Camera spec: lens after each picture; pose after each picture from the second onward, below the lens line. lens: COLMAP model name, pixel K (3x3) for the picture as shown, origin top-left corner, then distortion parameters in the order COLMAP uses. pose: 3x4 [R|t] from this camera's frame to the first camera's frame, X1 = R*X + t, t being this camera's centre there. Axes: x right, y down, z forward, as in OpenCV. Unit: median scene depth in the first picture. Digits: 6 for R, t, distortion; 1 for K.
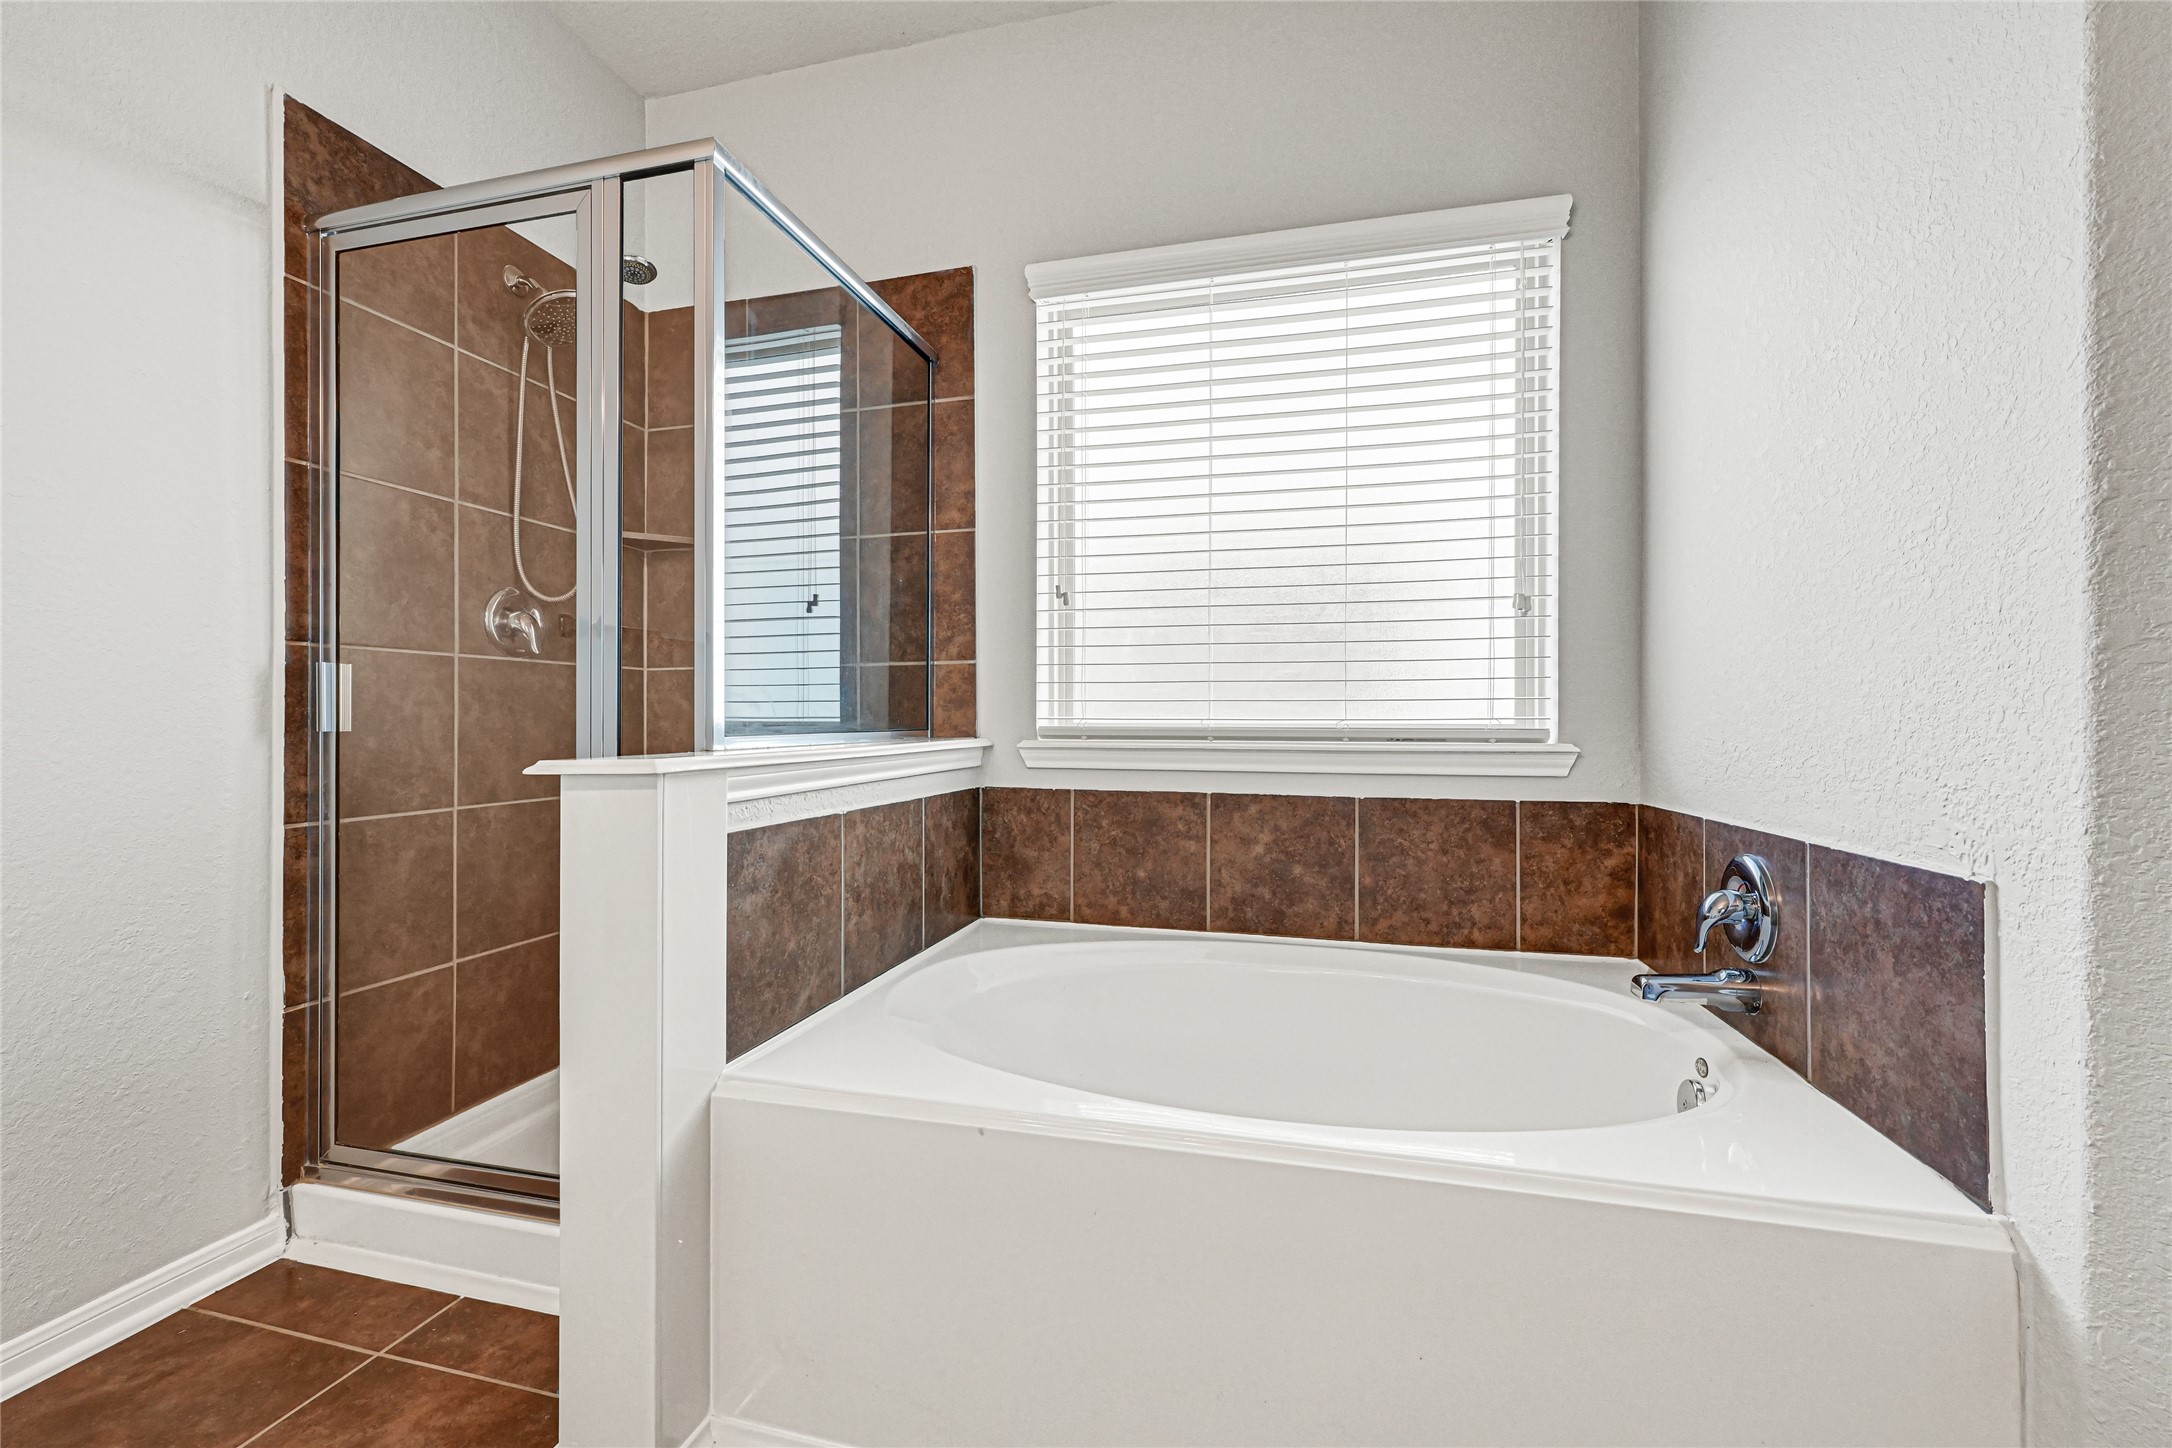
lens RADIAL K [[886.7, 0, 1087.0], [0, 886.7, 716.9], [0, 0, 1]] dist [-0.001722, -0.000054]
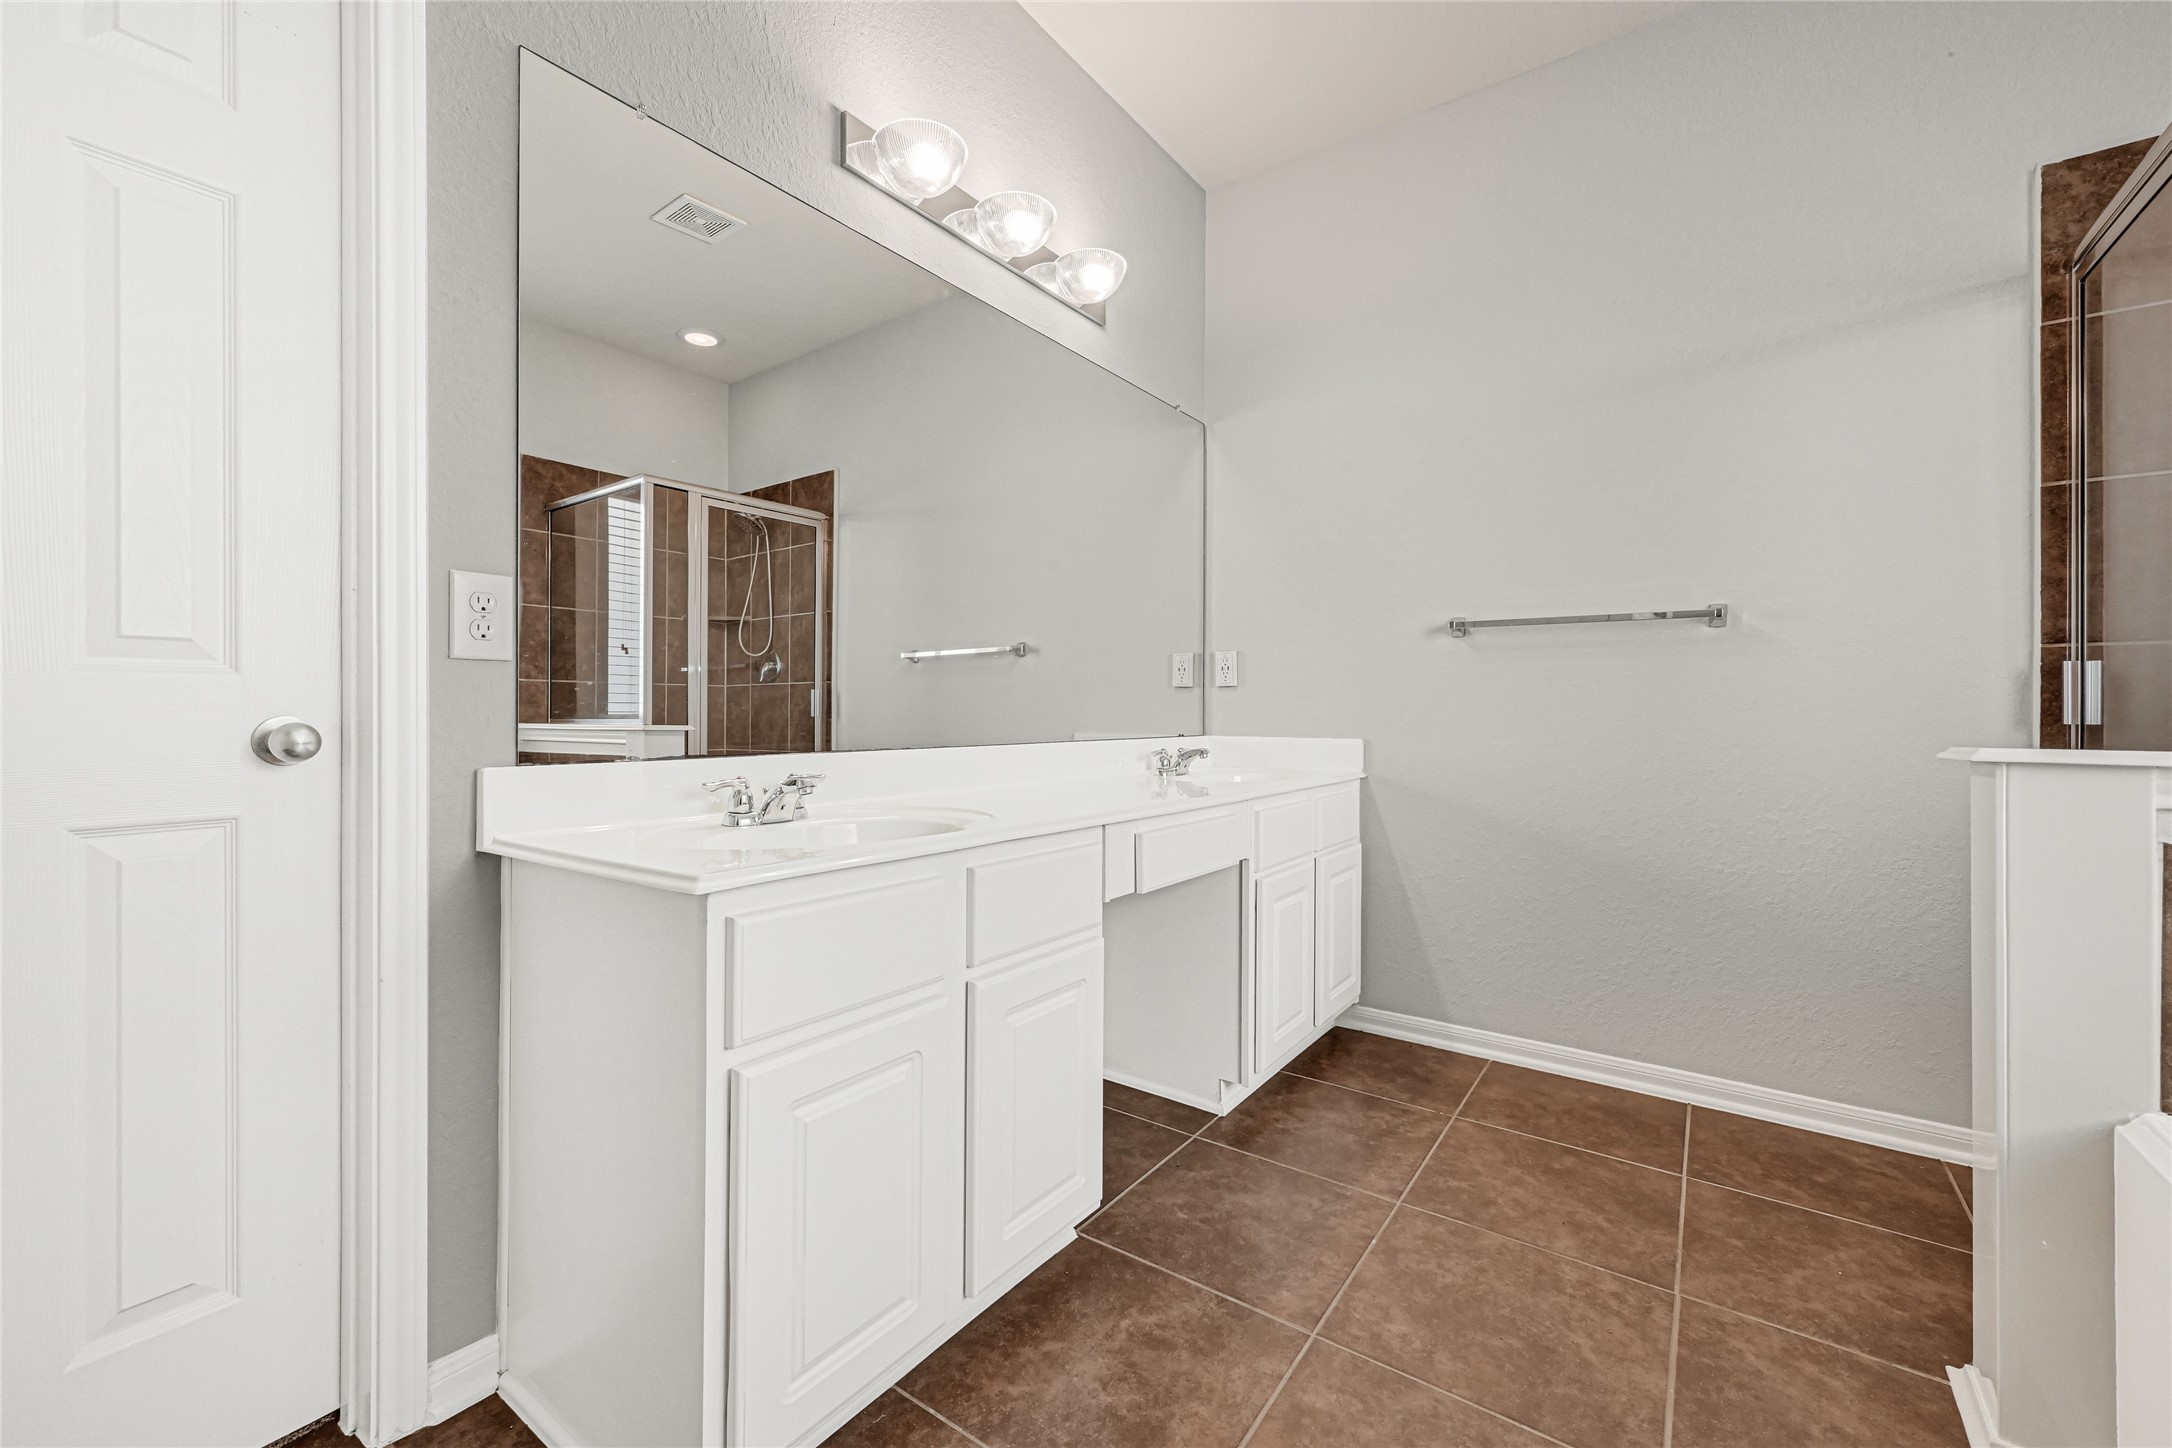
lens RADIAL K [[886.7, 0, 1087.4], [0, 886.7, 715.1], [0, 0, 1]] dist [-0.001722, -0.000054]
pose [[-0.363115, 0.001281, -0.931744, 0.607808], [-0.000659, 0.999998, 0.001632, 0.004543], [0.931744, 0.001207, -0.363113, 0.265826]]
